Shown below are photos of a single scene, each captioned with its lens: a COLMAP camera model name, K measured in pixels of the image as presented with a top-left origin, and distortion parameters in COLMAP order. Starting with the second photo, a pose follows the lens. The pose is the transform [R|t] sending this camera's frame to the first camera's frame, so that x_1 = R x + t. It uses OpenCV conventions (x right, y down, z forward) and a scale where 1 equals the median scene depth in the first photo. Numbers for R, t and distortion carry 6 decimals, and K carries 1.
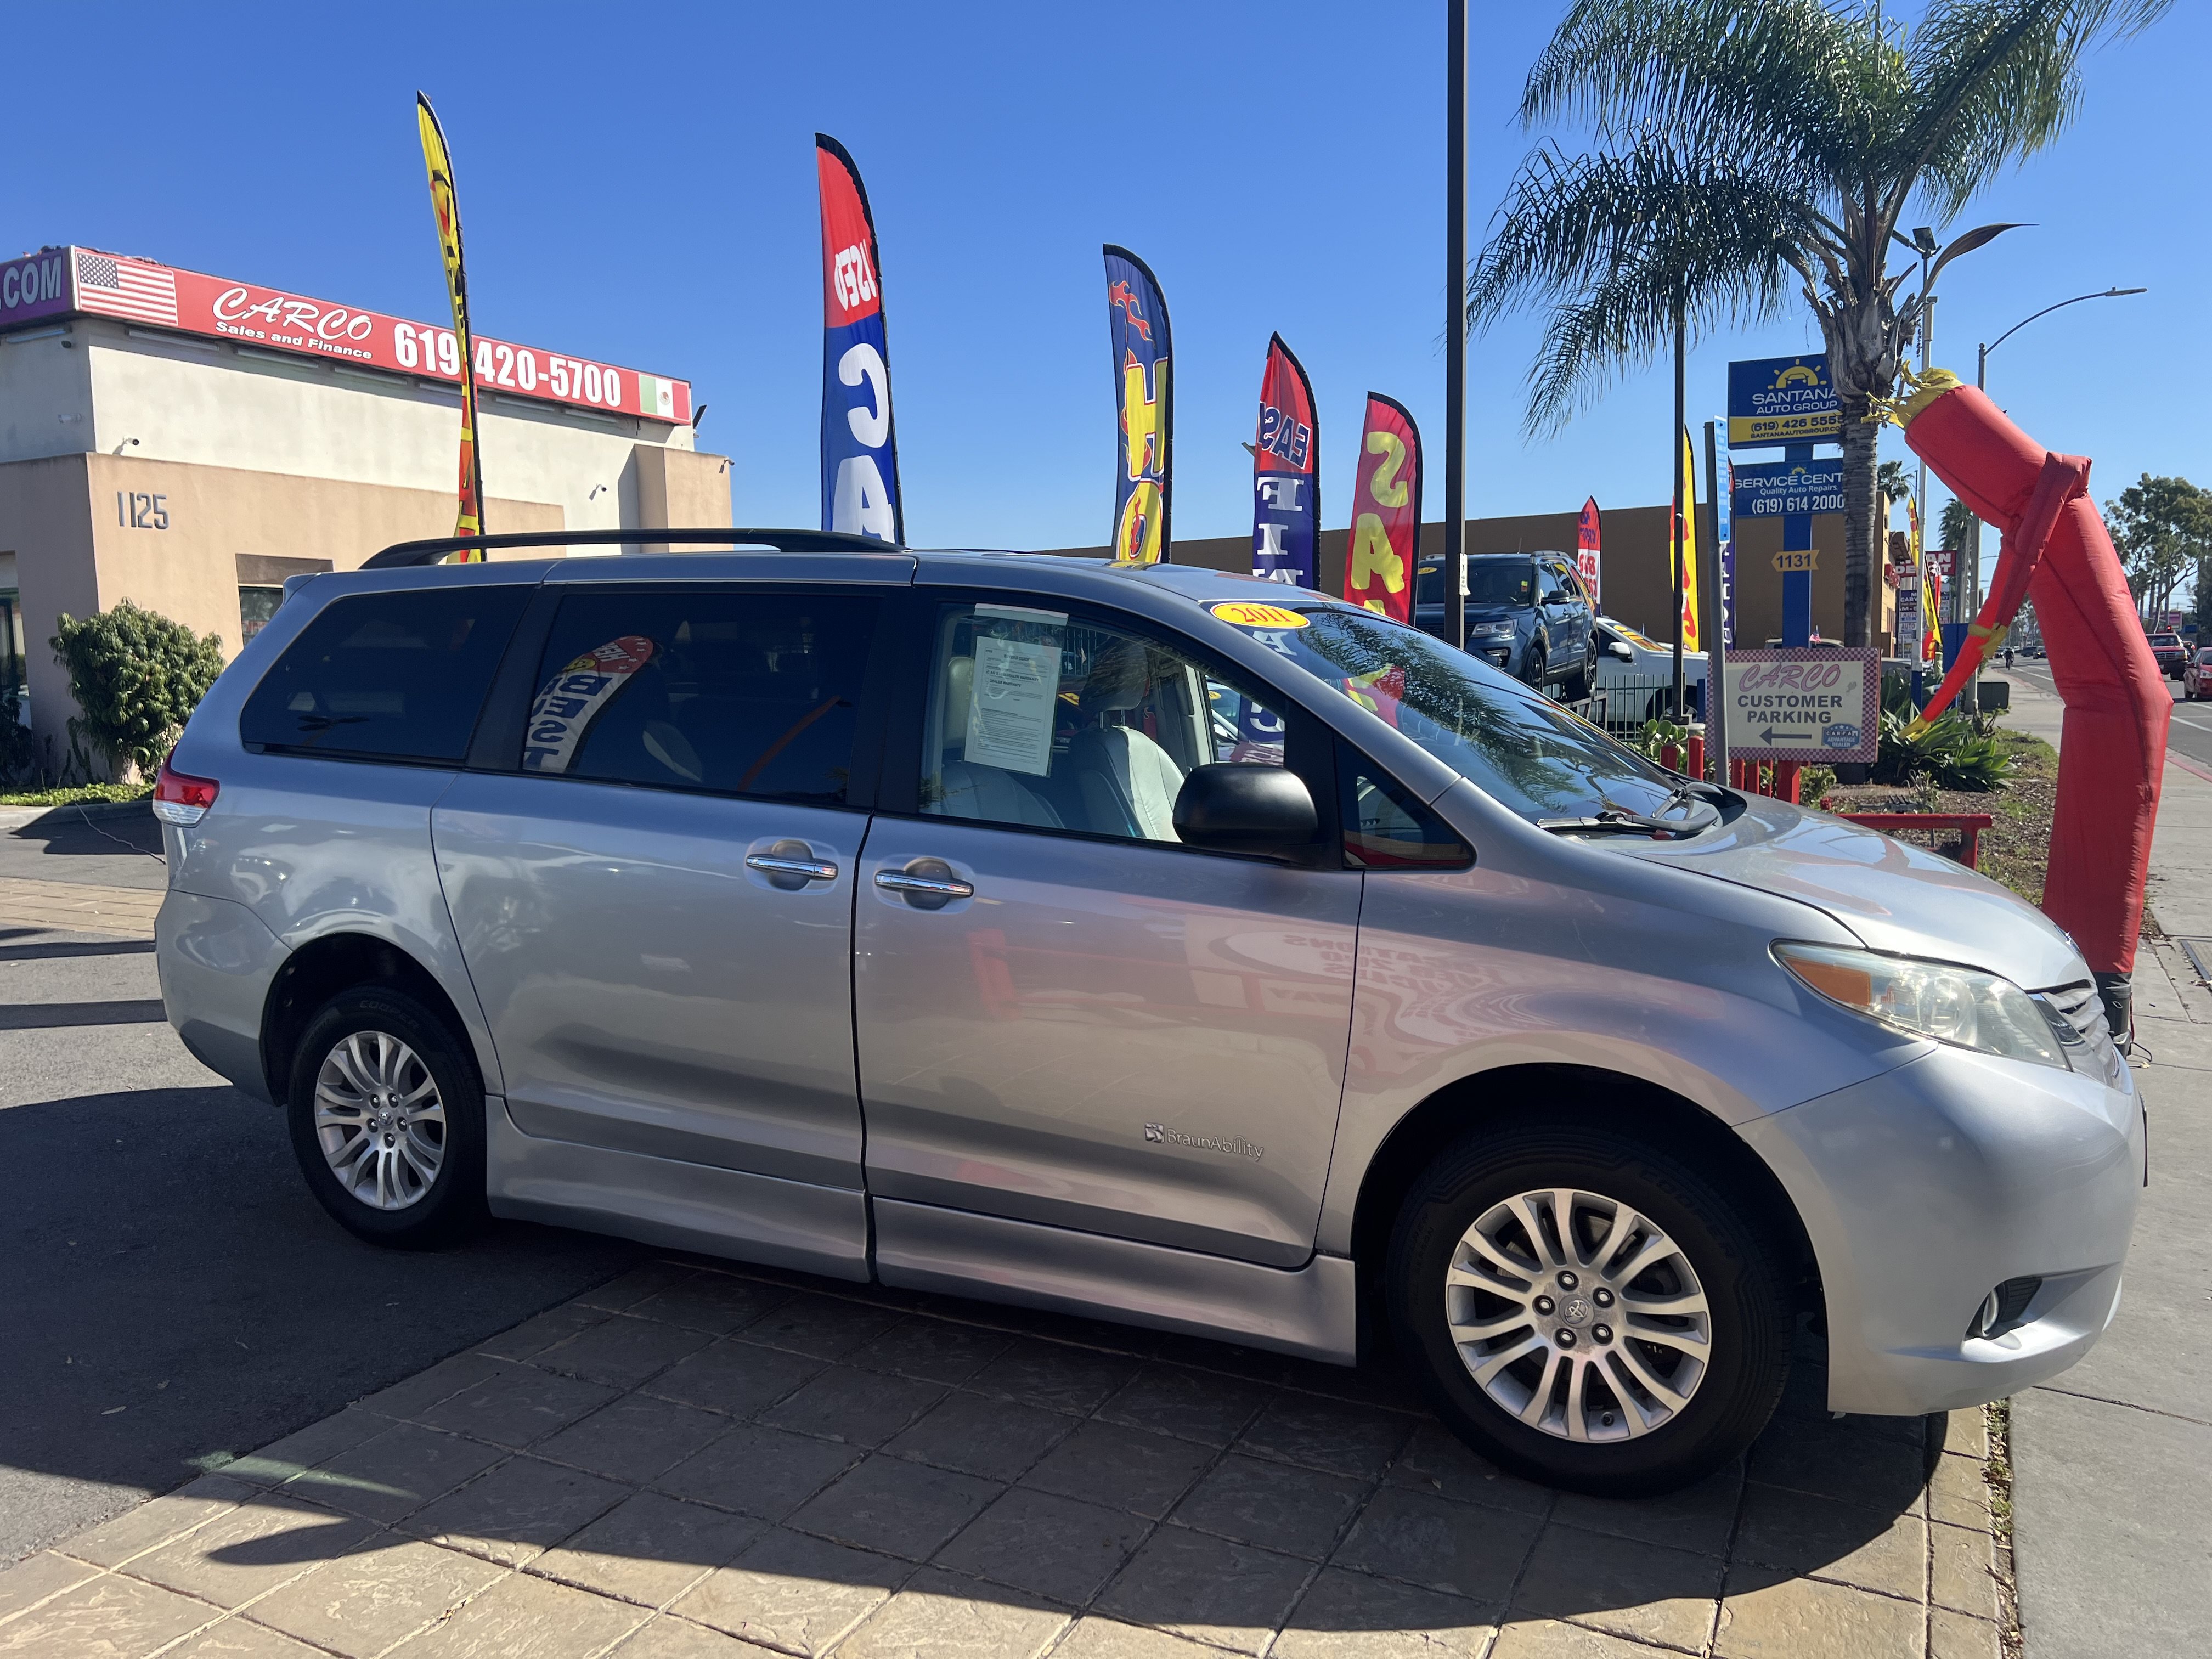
lens RADIAL K [[1639.6, 0, 1072.1], [0, 1639.6, 812.7], [0, 0, 1]] dist [0.053402, -0.060764]
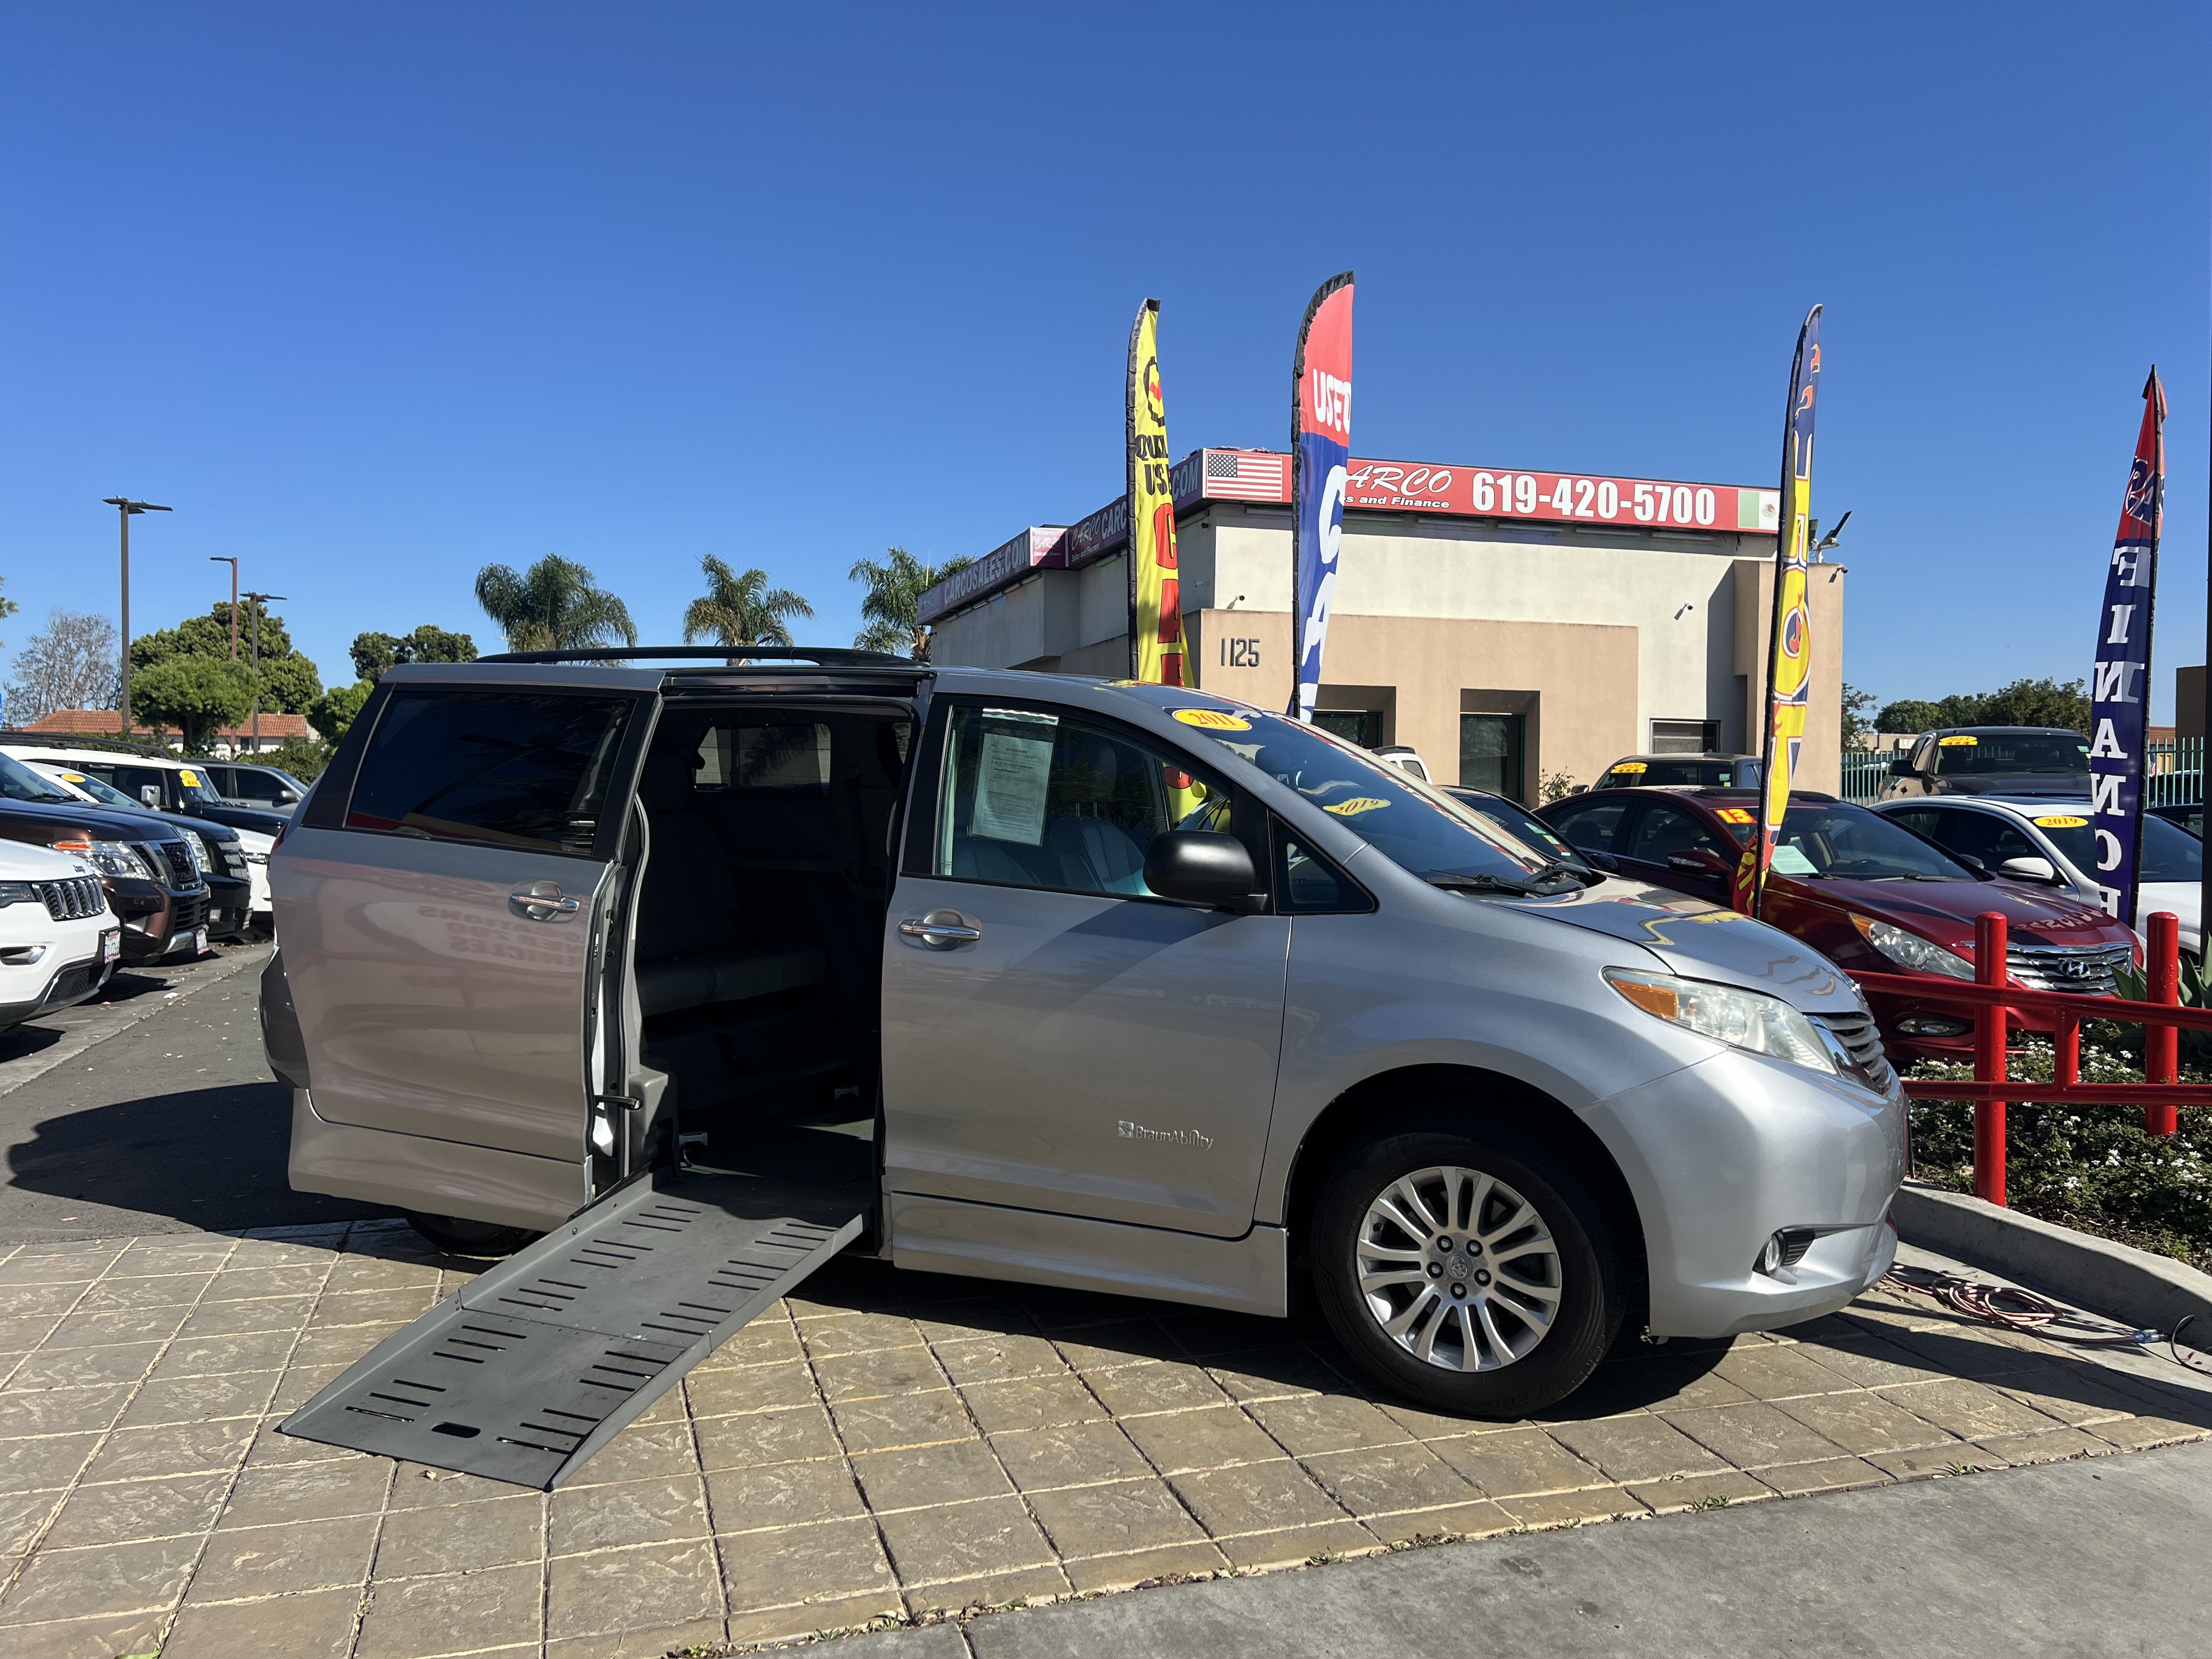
lens RADIAL K [[1584.2, 0, 1068.2], [0, 1584.2, 867.1], [0, 0, 1]] dist [0.050088, -0.048355]
pose [[0.704333, 0.053569, -0.707845, 0.444049], [-0.080127, 0.996775, -0.004294, -0.013734], [0.705333, 0.059742, 0.706354, 0.172336]]
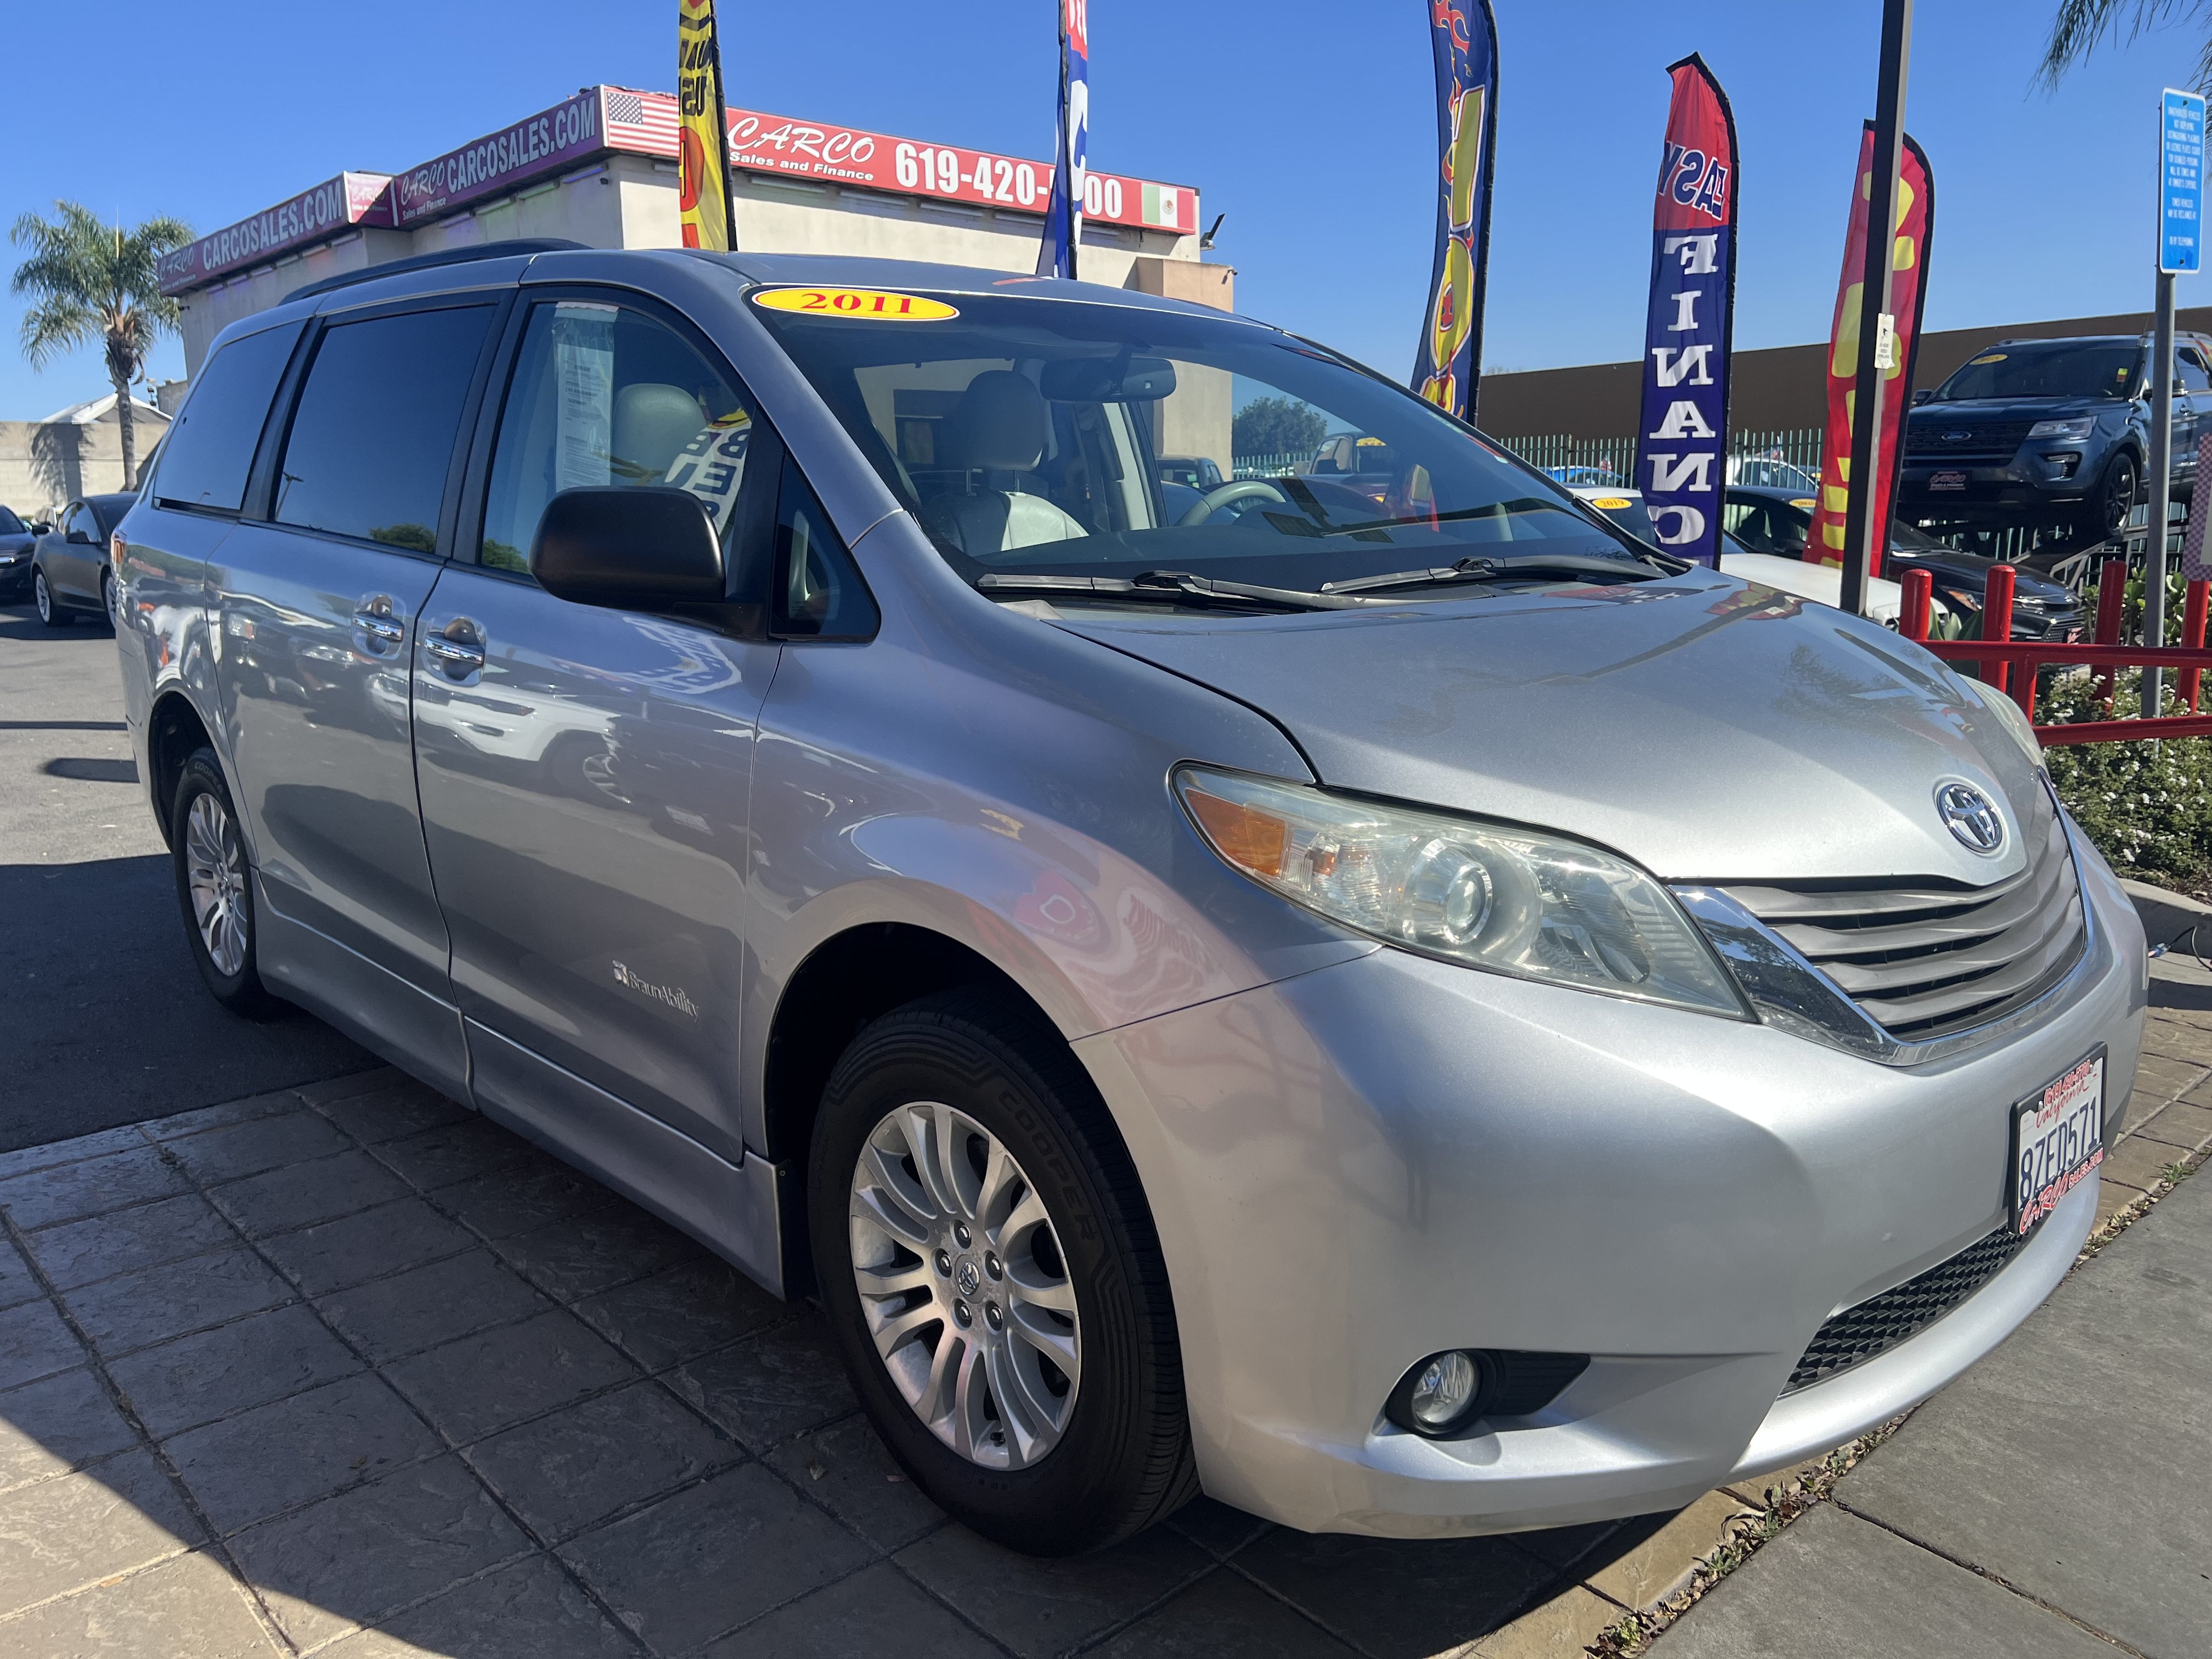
lens RADIAL K [[1639.6, 0, 1072.1], [0, 1639.6, 812.7], [0, 0, 1]] dist [0.053402, -0.060764]
pose [[0.936374, 0.070220, -0.343907, 0.189340], [-0.035797, 0.993780, 0.105447, 0.010383], [0.349173, -0.086426, 0.933064, 0.127233]]
